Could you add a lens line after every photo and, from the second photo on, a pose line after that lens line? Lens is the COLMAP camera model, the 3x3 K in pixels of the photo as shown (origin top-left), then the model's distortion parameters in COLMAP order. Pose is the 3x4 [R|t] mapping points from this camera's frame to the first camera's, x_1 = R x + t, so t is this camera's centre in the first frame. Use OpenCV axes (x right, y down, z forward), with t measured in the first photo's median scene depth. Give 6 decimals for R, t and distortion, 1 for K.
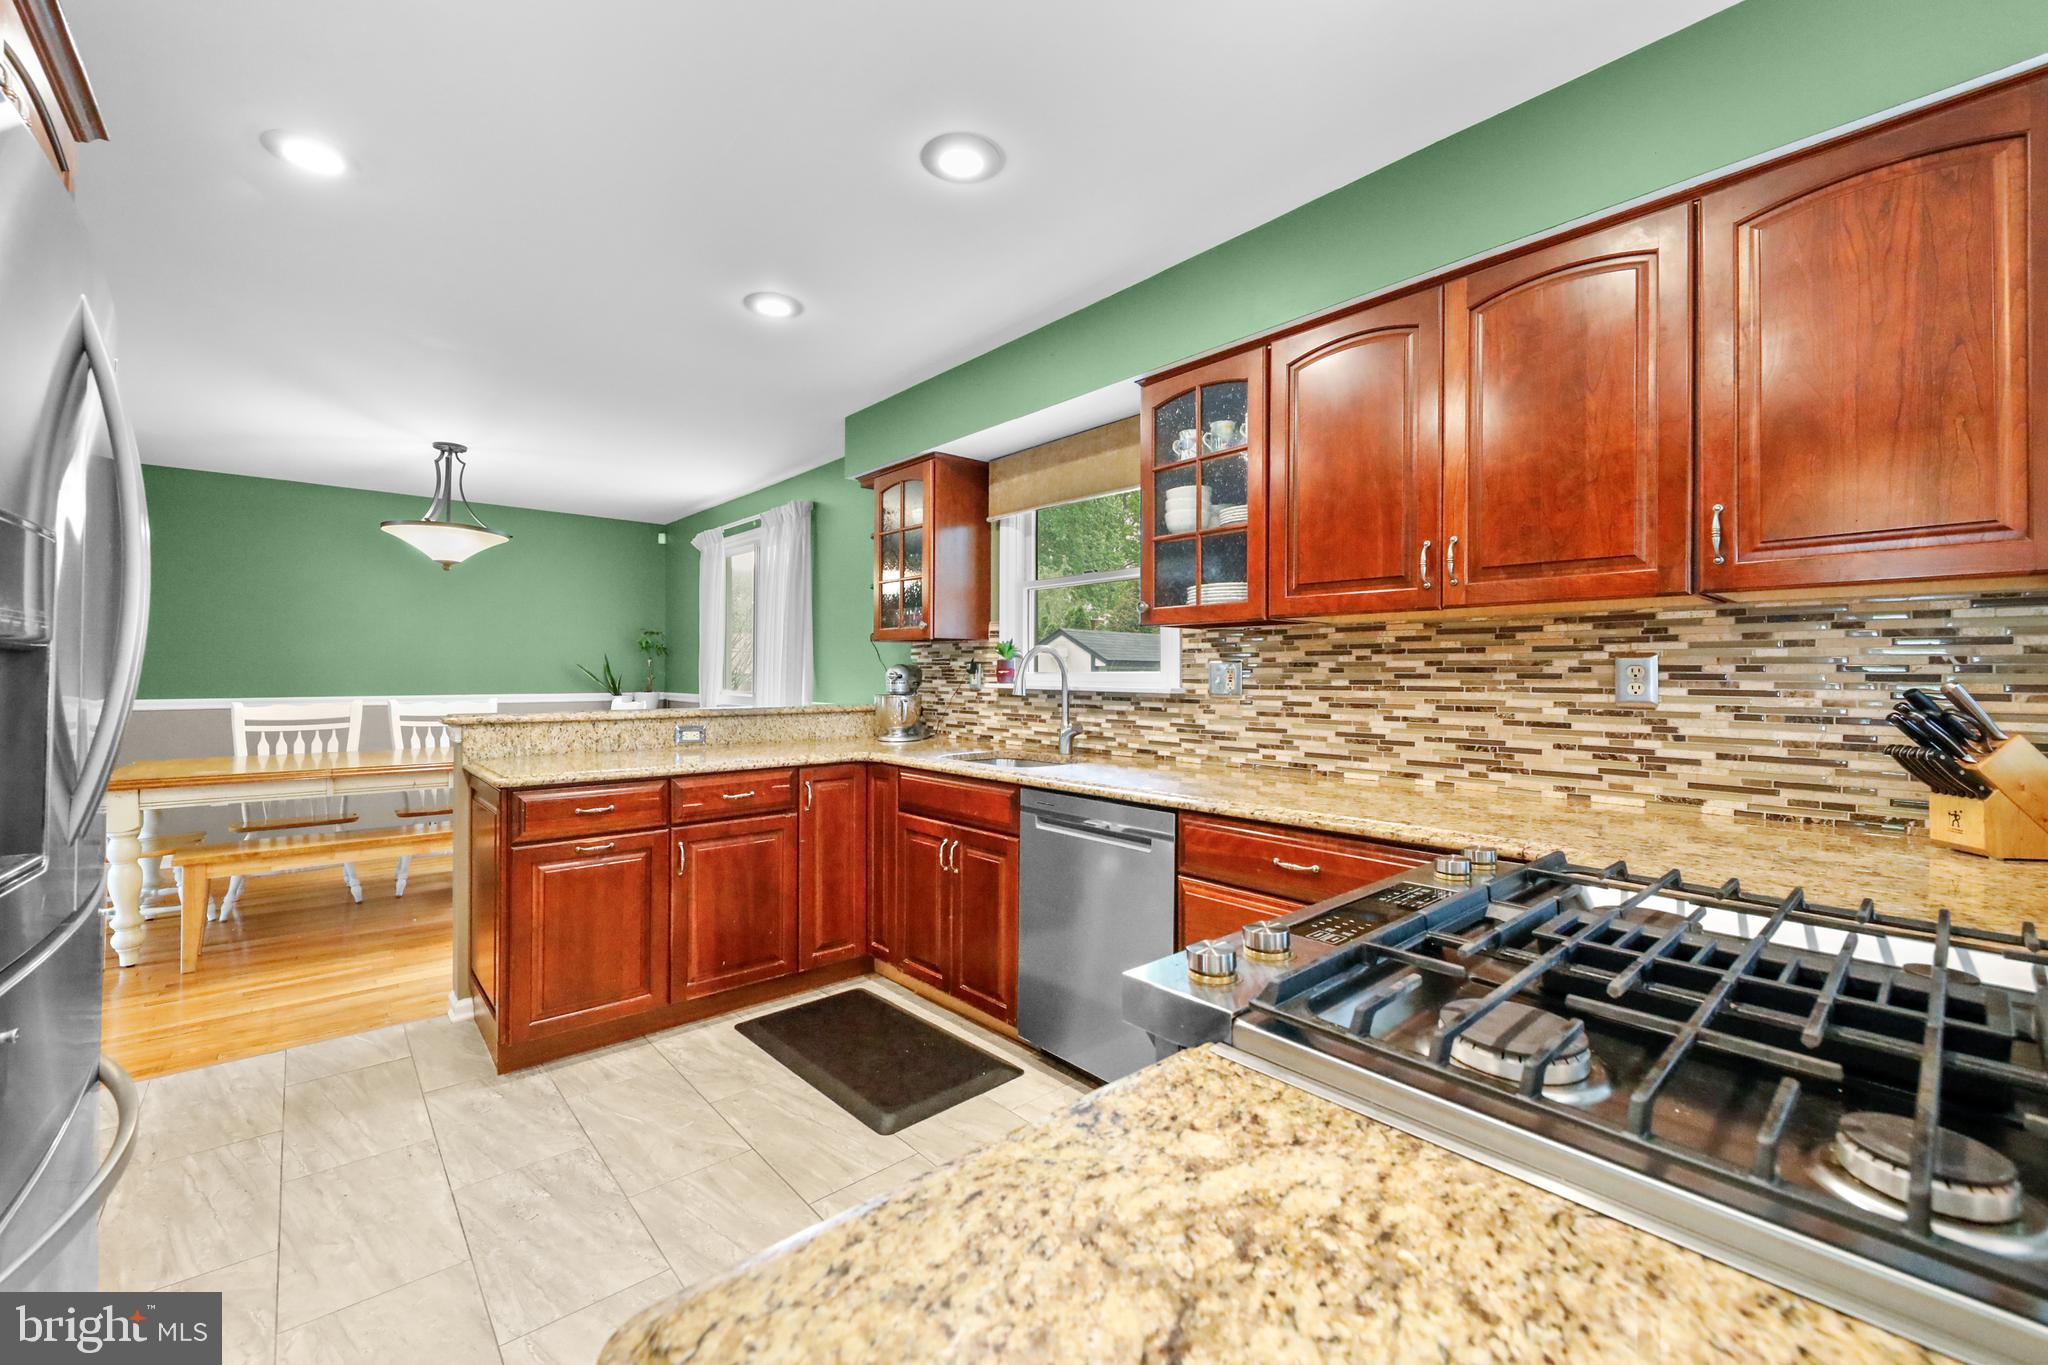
lens RADIAL K [[825.6, 0, 1018.9], [0, 825.6, 657.6], [0, 0, 1]] dist [-0.001471, -0.000222]
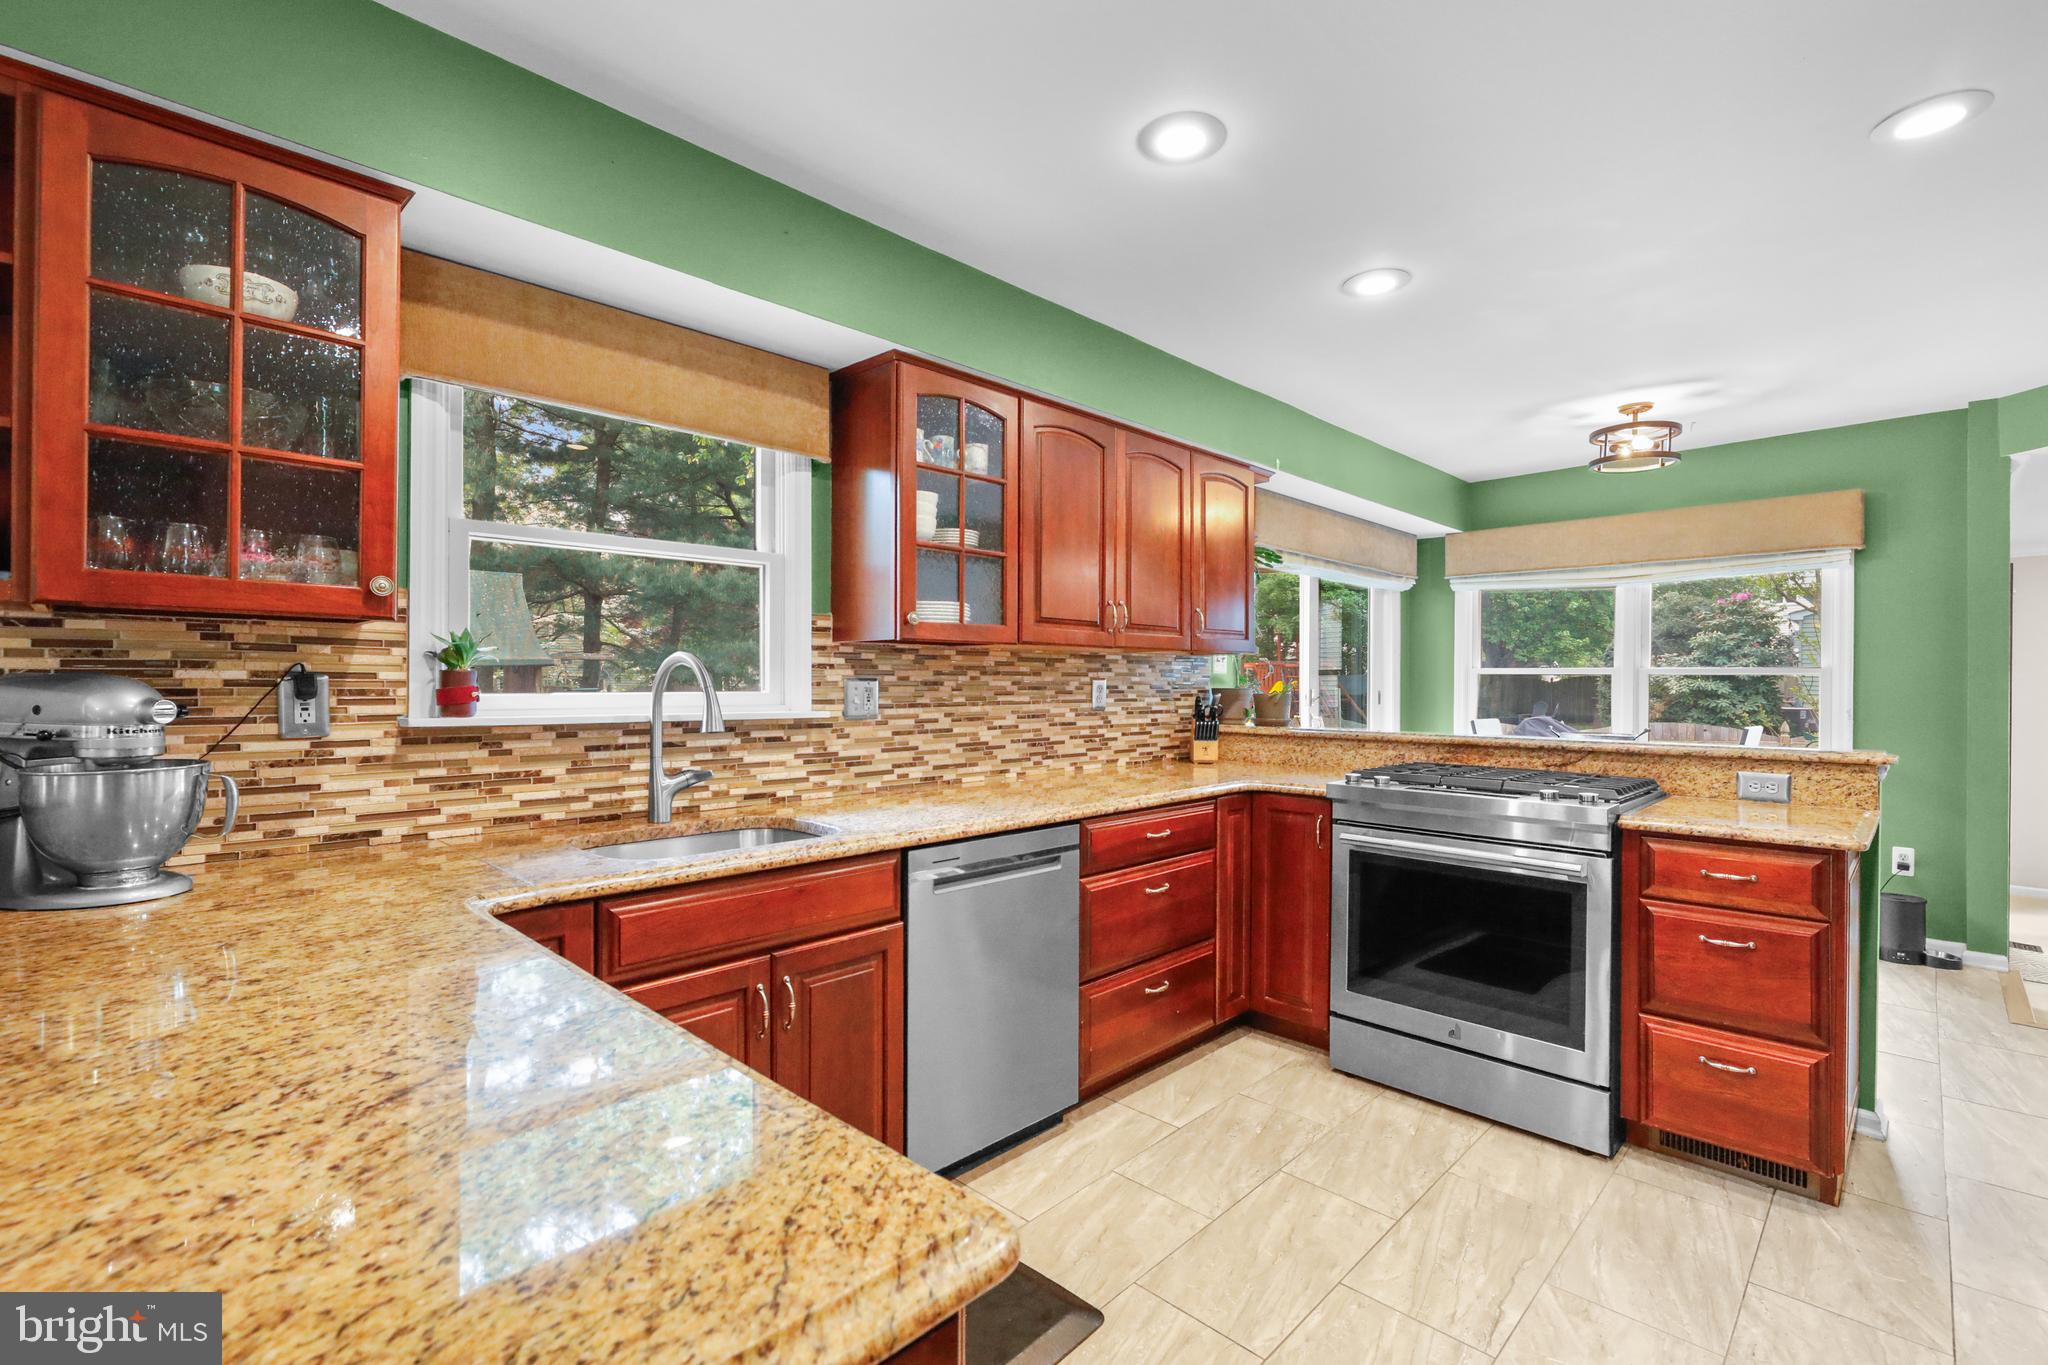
lens RADIAL K [[931.1, 0, 1024.0], [0, 931.1, 682.5], [0, 0, 1]] dist [-0.000406, -0.000310]
pose [[-0.084012, 0.009460, 0.996420, -0.910635], [-0.008846, 0.999908, -0.010239, 0.019535], [-0.996426, -0.009674, -0.083920, 1.042717]]
